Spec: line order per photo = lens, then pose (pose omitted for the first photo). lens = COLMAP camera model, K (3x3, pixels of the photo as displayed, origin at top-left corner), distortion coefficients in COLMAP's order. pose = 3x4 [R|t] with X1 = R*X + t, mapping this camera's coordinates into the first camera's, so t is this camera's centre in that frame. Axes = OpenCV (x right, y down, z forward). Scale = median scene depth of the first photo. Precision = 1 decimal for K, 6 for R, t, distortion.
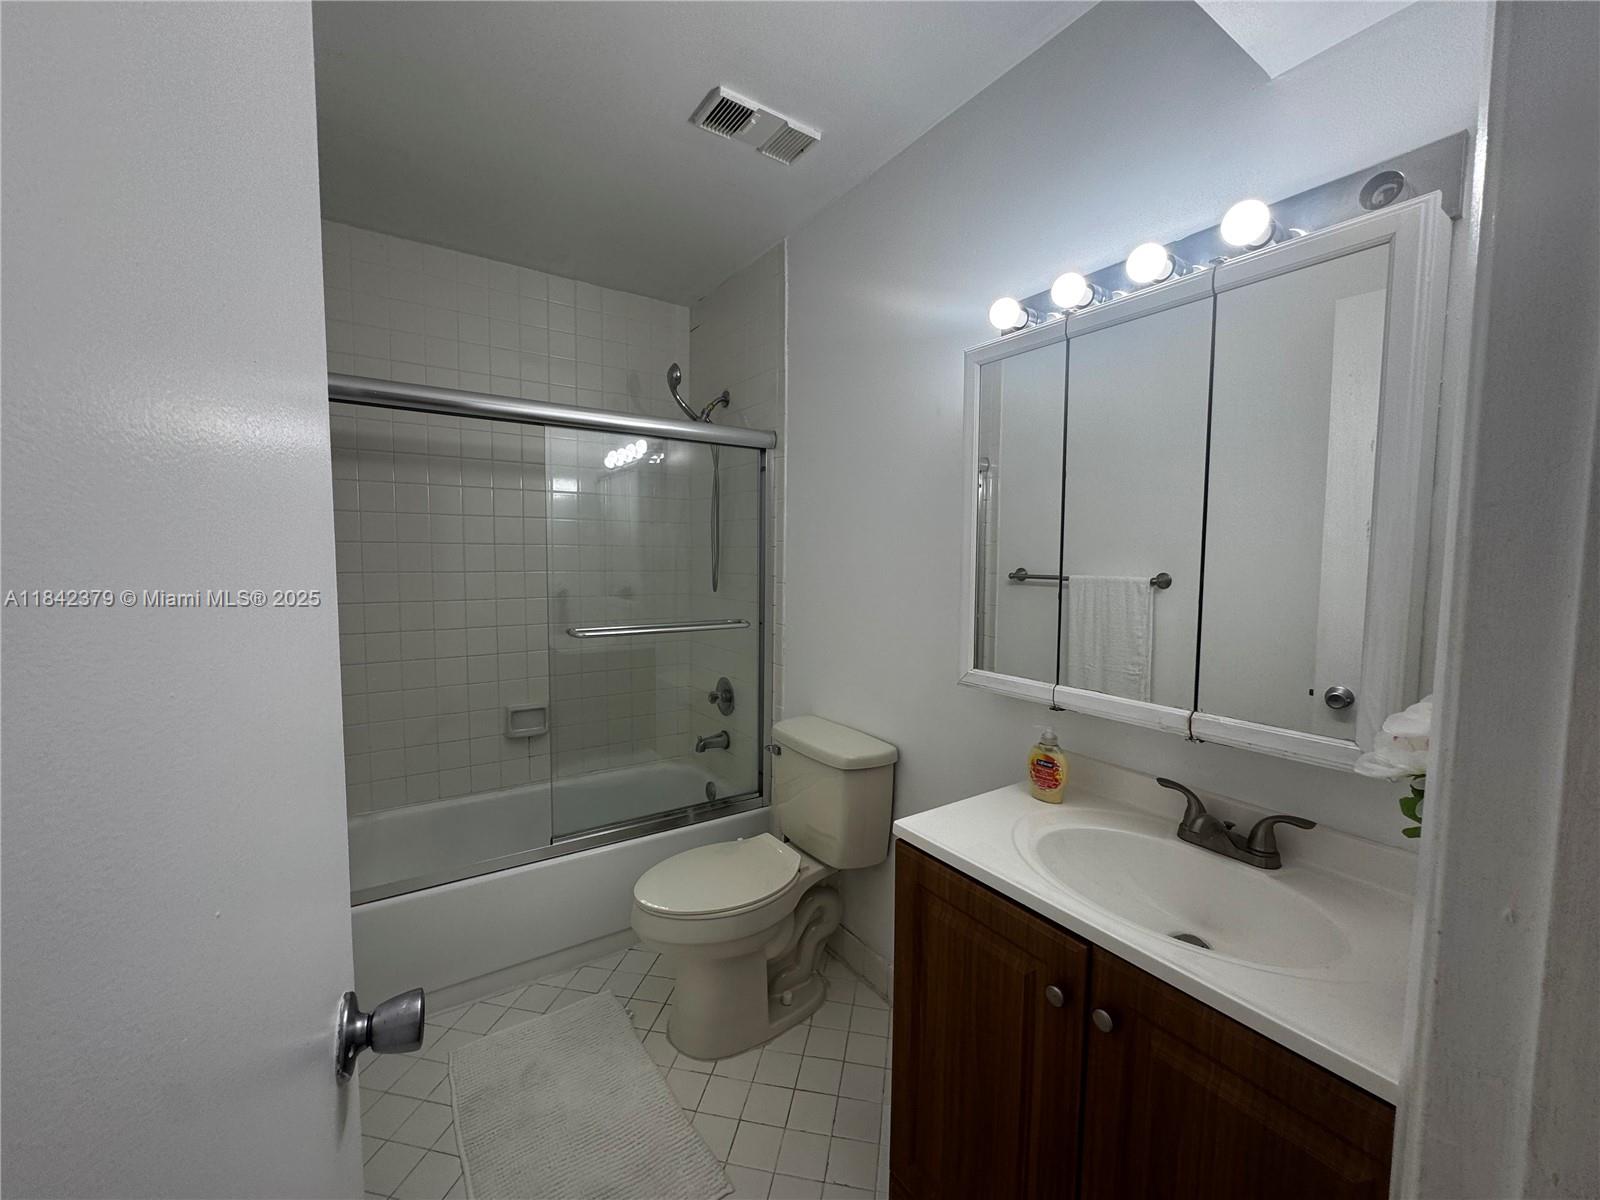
lens RADIAL K [[639.8, 0, 799.9], [0, 639.8, 600.5], [0, 0, 1]] dist [-0.003381, 0.000237]
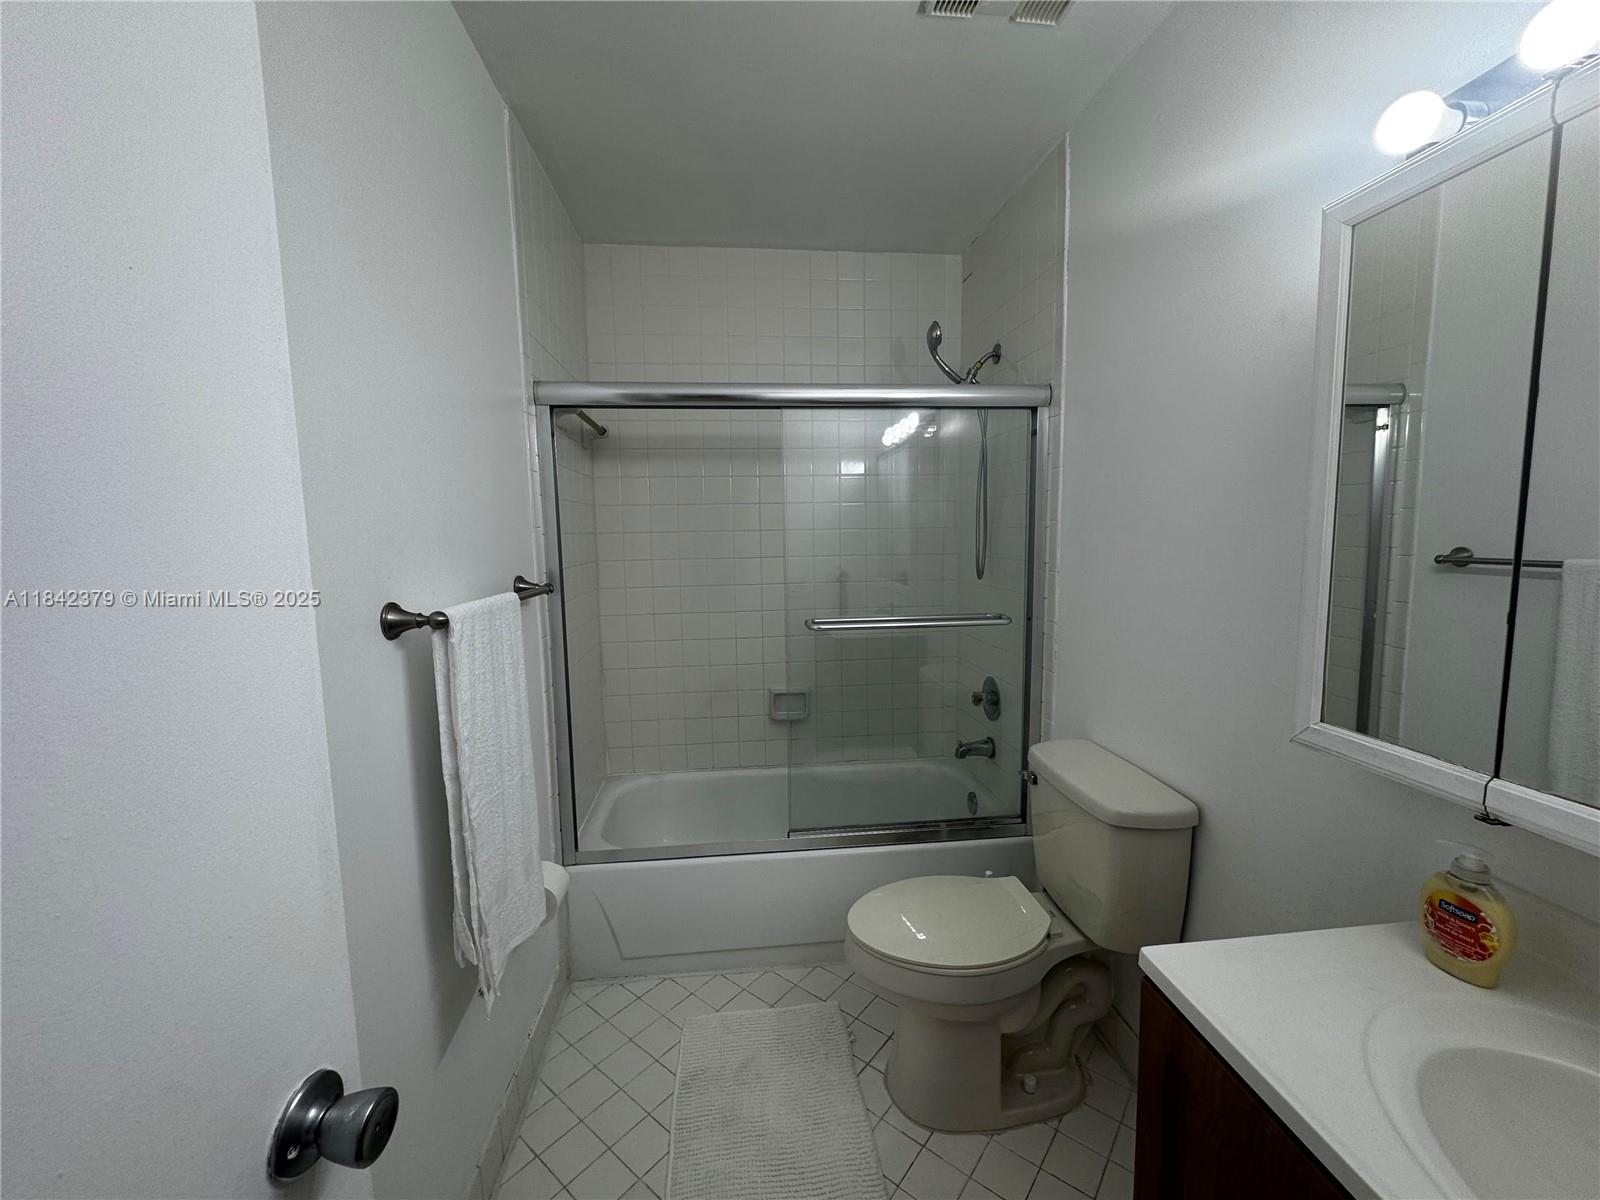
lens RADIAL K [[639.8, 0, 799.9], [0, 639.8, 600.5], [0, 0, 1]] dist [-0.003381, 0.000237]
pose [[0.883223, 0.027813, -0.468128, 0.070997], [-0.009405, 0.999089, 0.041616, -0.022329], [0.468859, -0.032354, 0.882680, 0.134158]]
